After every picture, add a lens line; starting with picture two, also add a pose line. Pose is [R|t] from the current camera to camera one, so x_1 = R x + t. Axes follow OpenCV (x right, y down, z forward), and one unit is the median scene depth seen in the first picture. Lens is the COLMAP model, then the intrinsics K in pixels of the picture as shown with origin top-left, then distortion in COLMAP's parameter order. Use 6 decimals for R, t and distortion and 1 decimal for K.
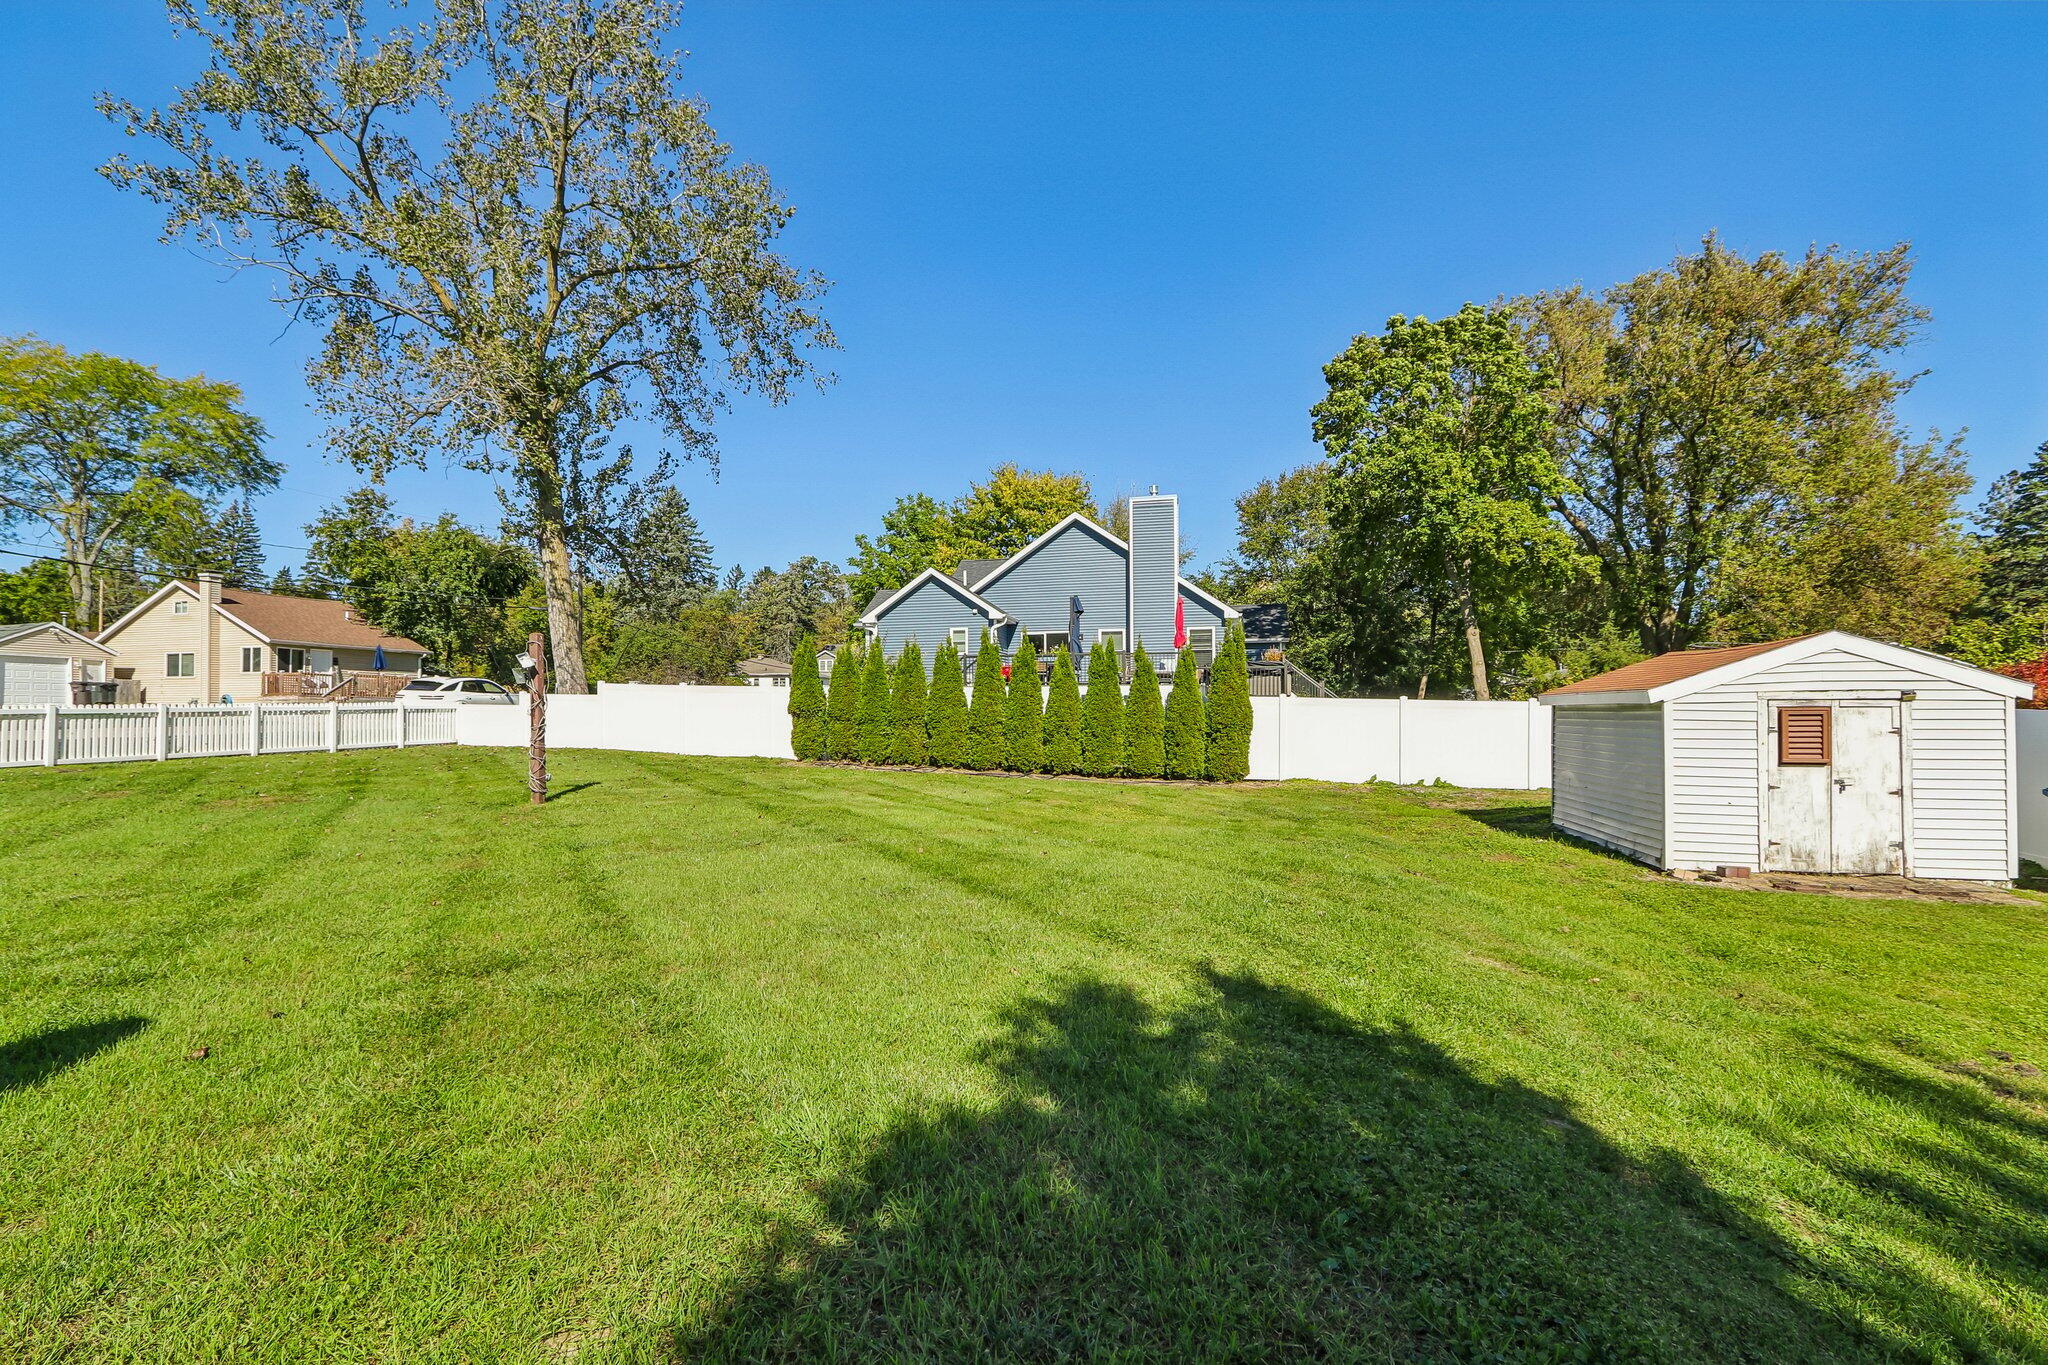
lens RADIAL K [[955.0, 0, 1013.4], [0, 955.0, 701.8], [0, 0, 1]] dist [-0.003901, -0.000478]
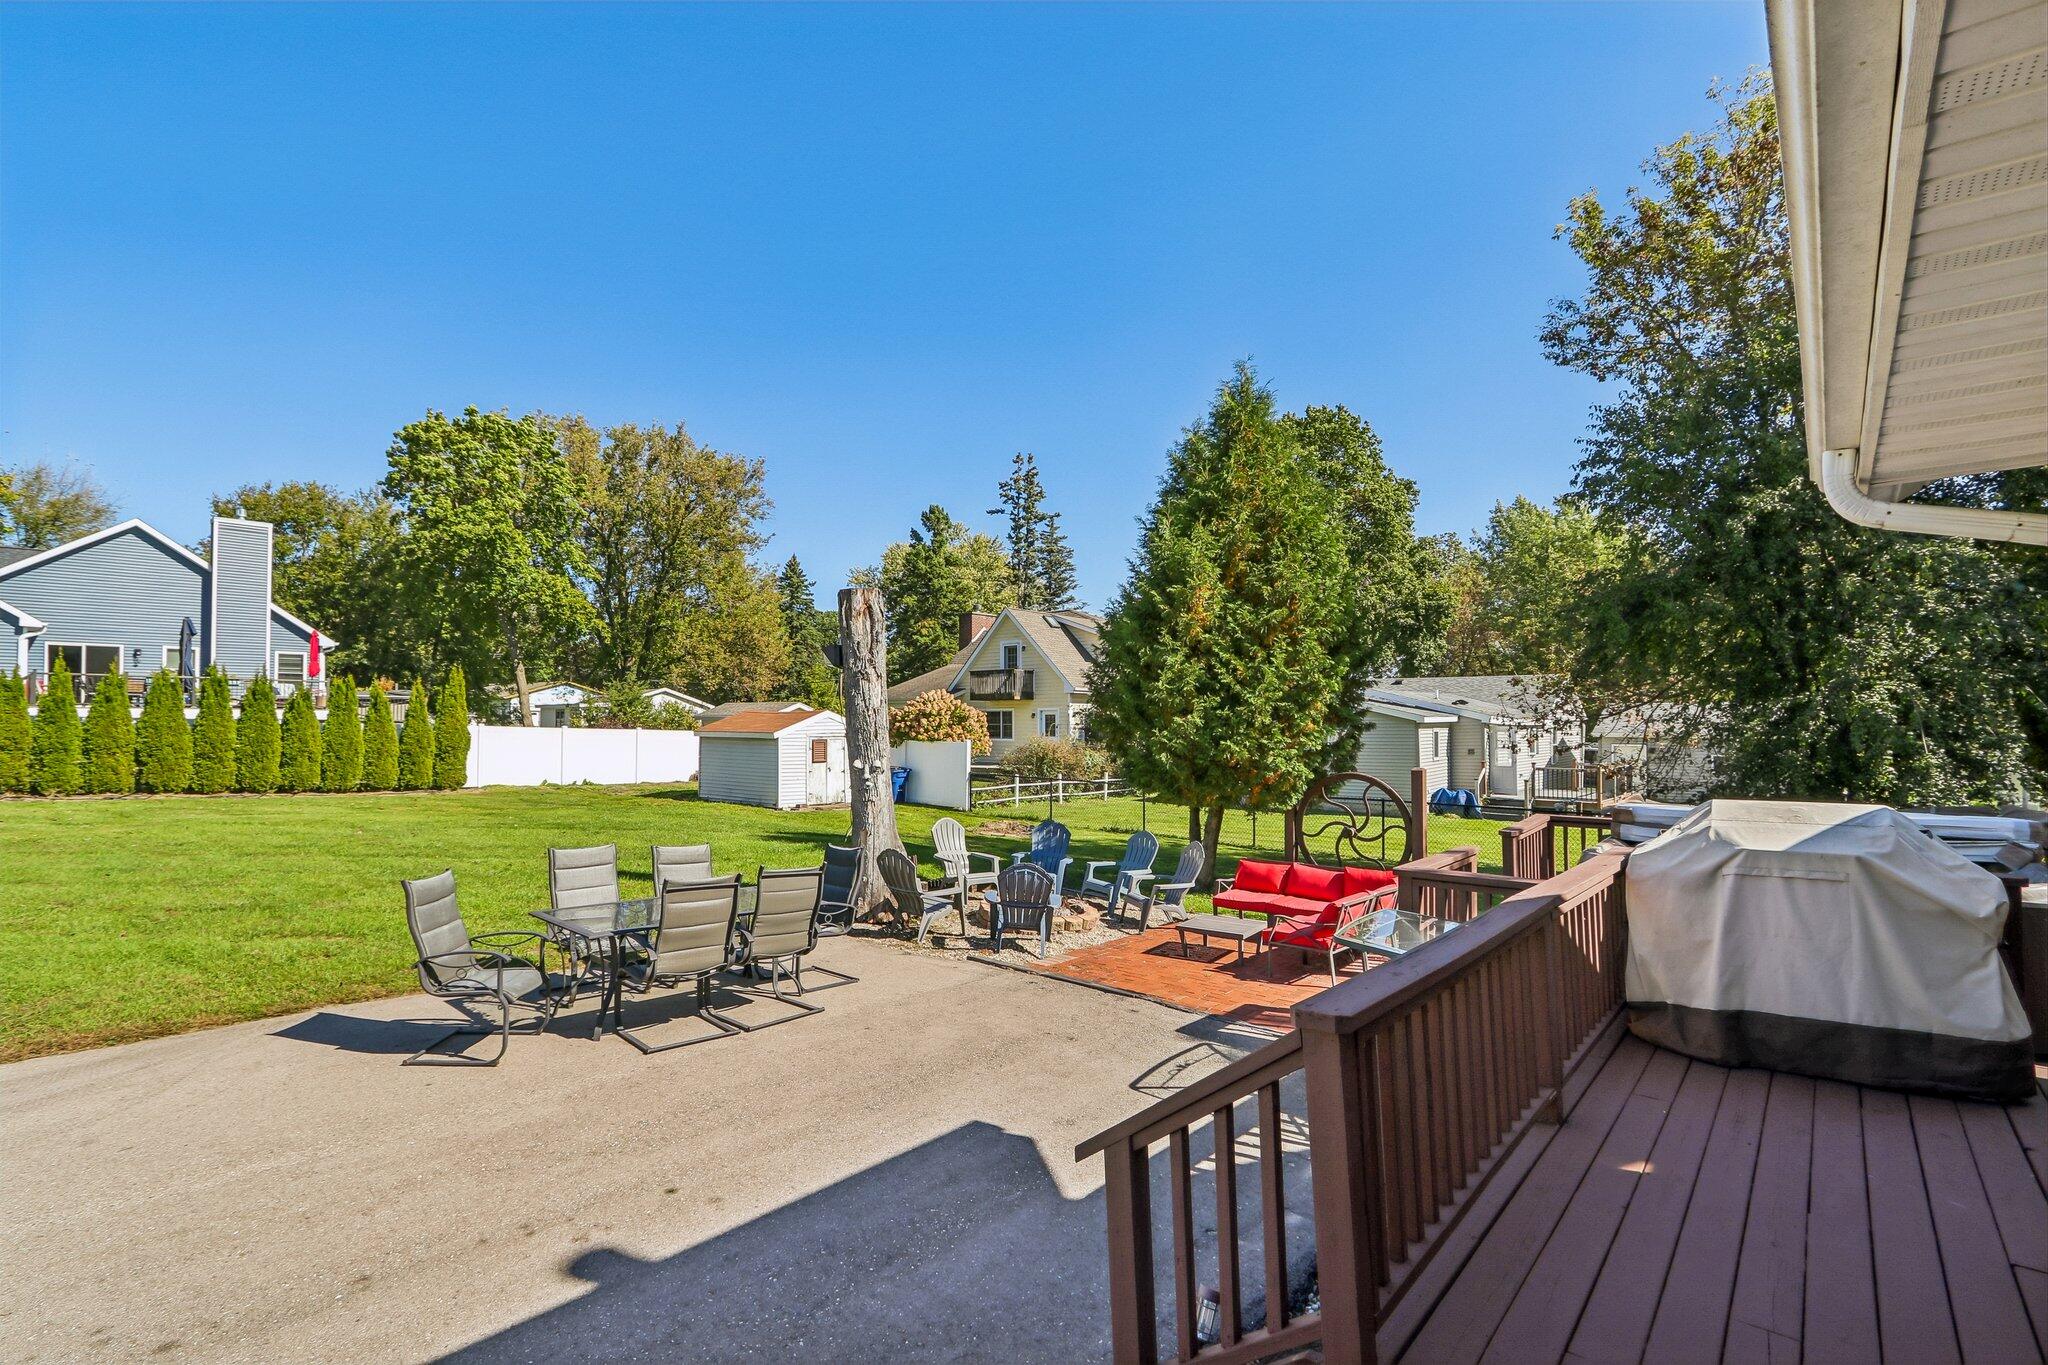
lens RADIAL K [[952.4, 0, 1026.6], [0, 952.4, 710.6], [0, 0, 1]] dist [-0.002723, -0.000219]
pose [[0.451603, 0.014369, 0.892103, -0.380776], [-0.016855, 0.999829, -0.007572, -0.019474], [-0.892060, -0.011617, 0.451768, -0.205644]]
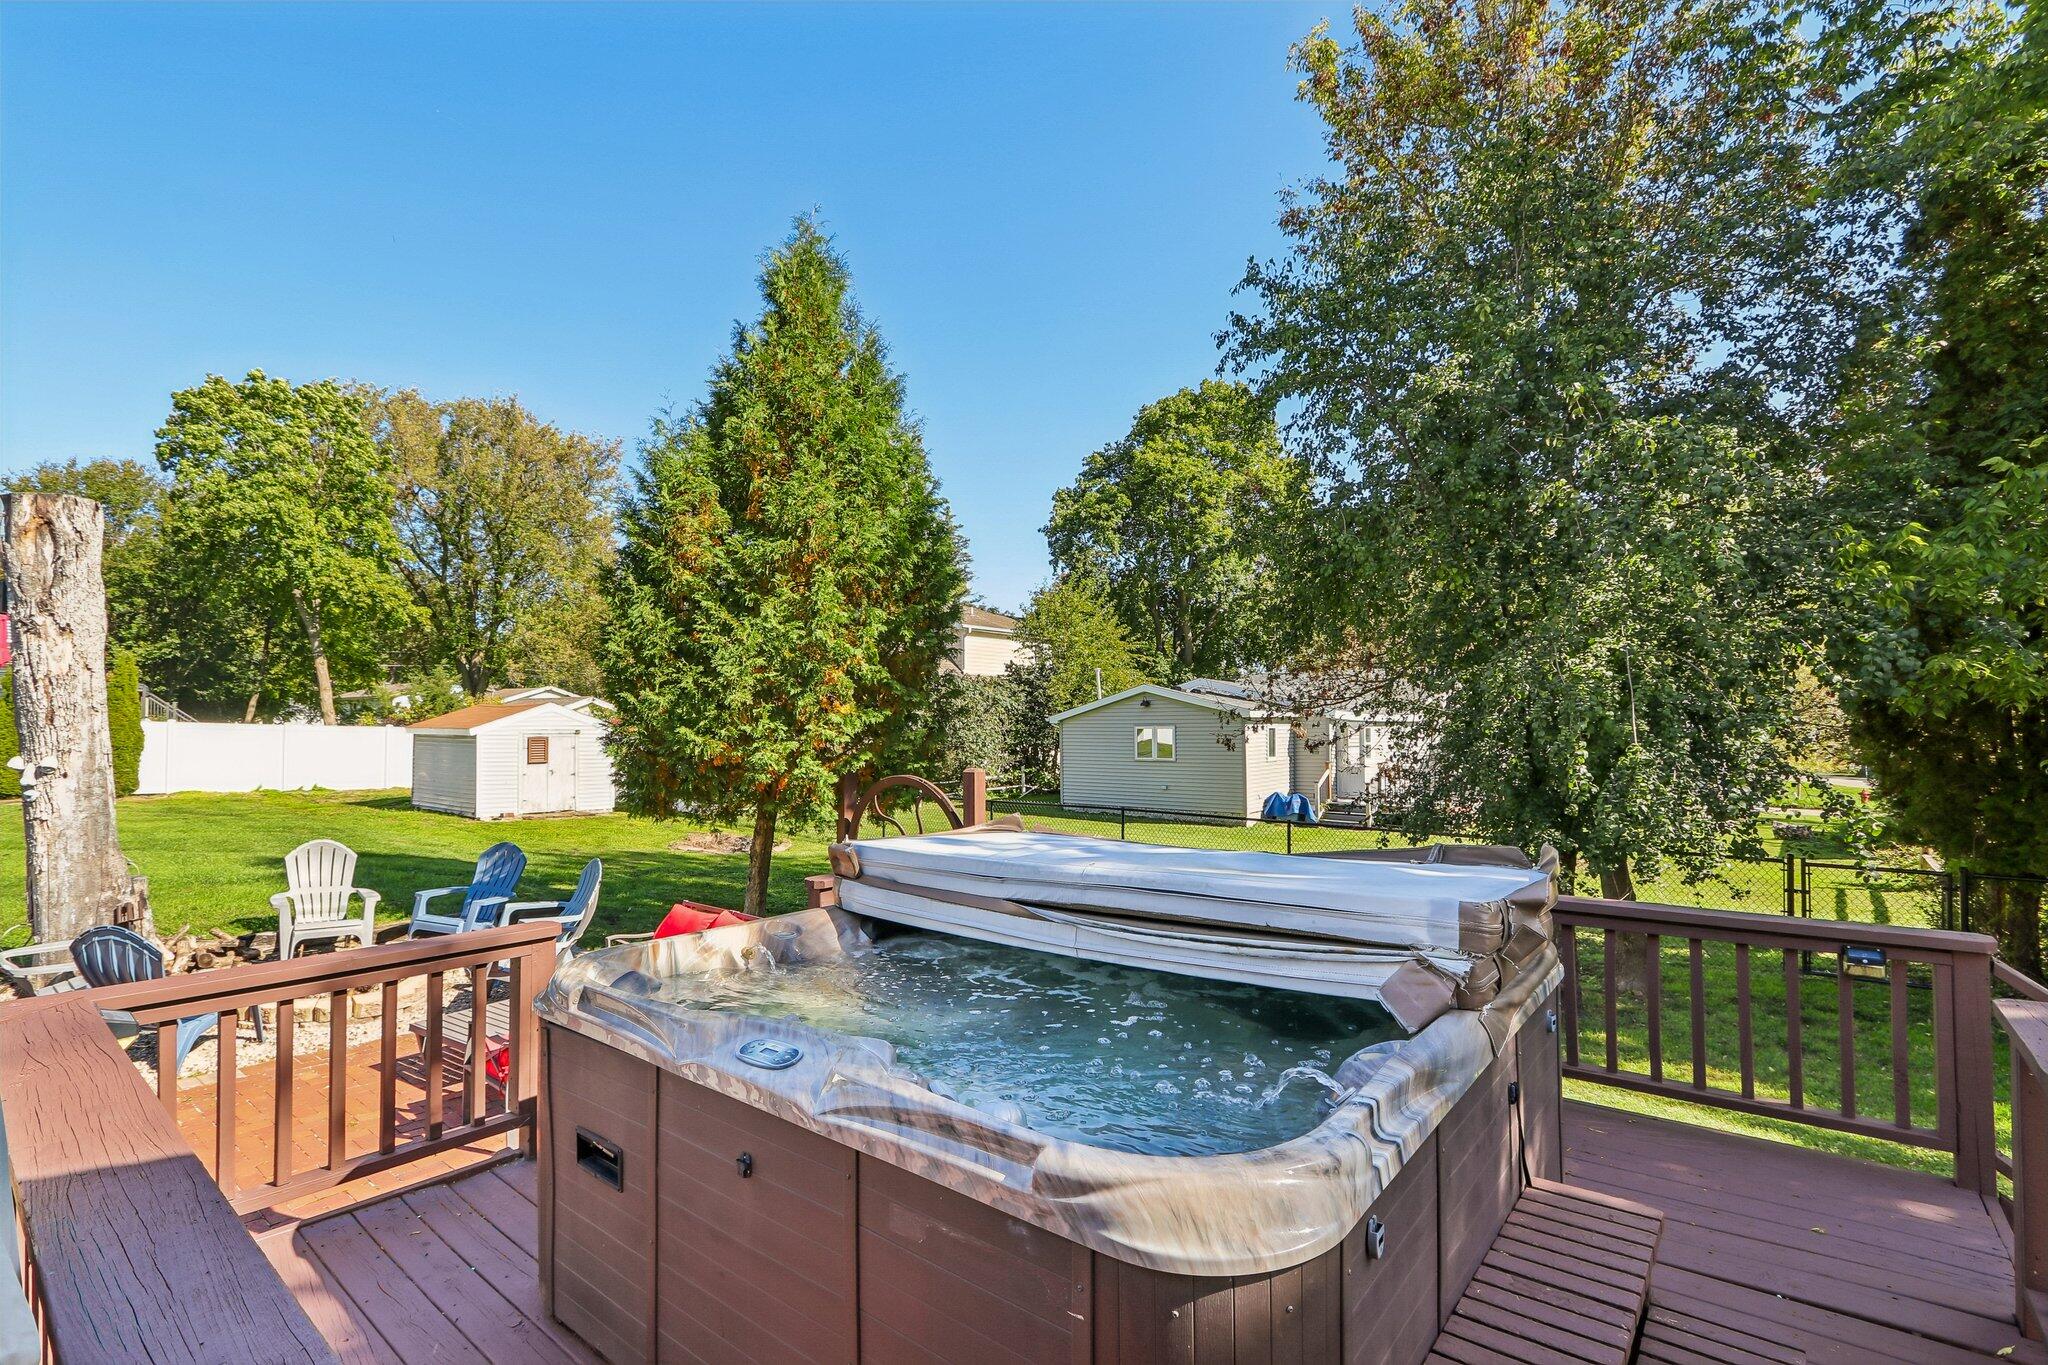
lens RADIAL K [[955.0, 0, 1013.4], [0, 955.0, 701.8], [0, 0, 1]] dist [-0.003901, -0.000478]
pose [[0.438178, 0.024817, 0.898545, -0.209175], [-0.016058, 0.999675, -0.019780, -0.015707], [-0.898745, -0.005761, 0.438435, -0.296908]]
